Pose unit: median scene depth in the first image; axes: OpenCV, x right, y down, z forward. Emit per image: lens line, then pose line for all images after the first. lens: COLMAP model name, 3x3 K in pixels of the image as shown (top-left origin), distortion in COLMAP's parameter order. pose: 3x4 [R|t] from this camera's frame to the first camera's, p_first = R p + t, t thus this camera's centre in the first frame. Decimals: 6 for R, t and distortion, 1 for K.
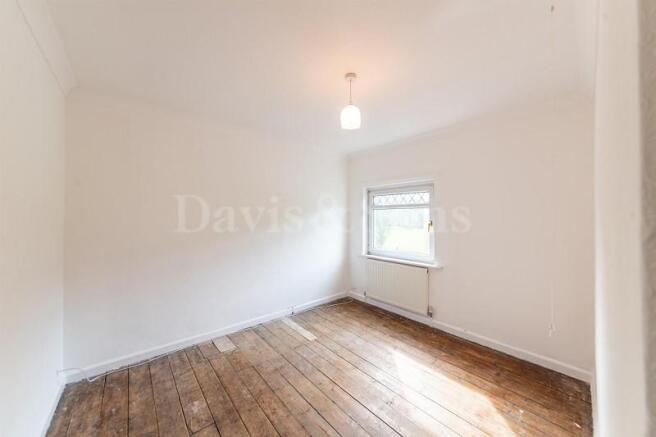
lens RADIAL K [[237.5, 0, 331.4], [0, 237.5, 213.4], [0, 0, 1]] dist [-0.010916, 0.004175]
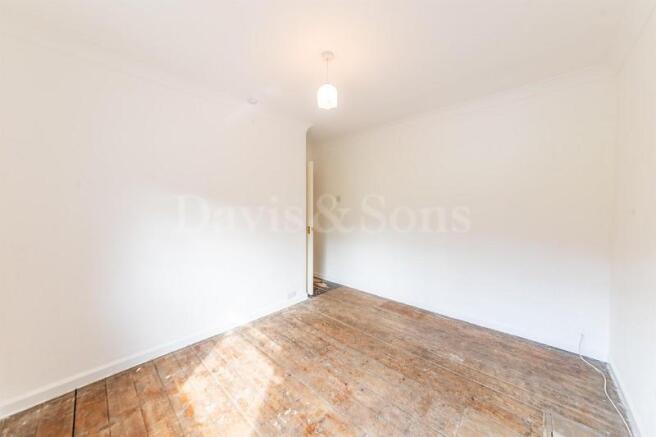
lens RADIAL K [[237.5, 0, 331.4], [0, 237.5, 213.4], [0, 0, 1]] dist [-0.010916, 0.004175]
pose [[-0.995841, -0.002165, -0.091082, 0.150461], [-0.002199, 0.999998, 0.000280, 0.086868], [0.091081, 0.000479, -0.995843, 1.952582]]
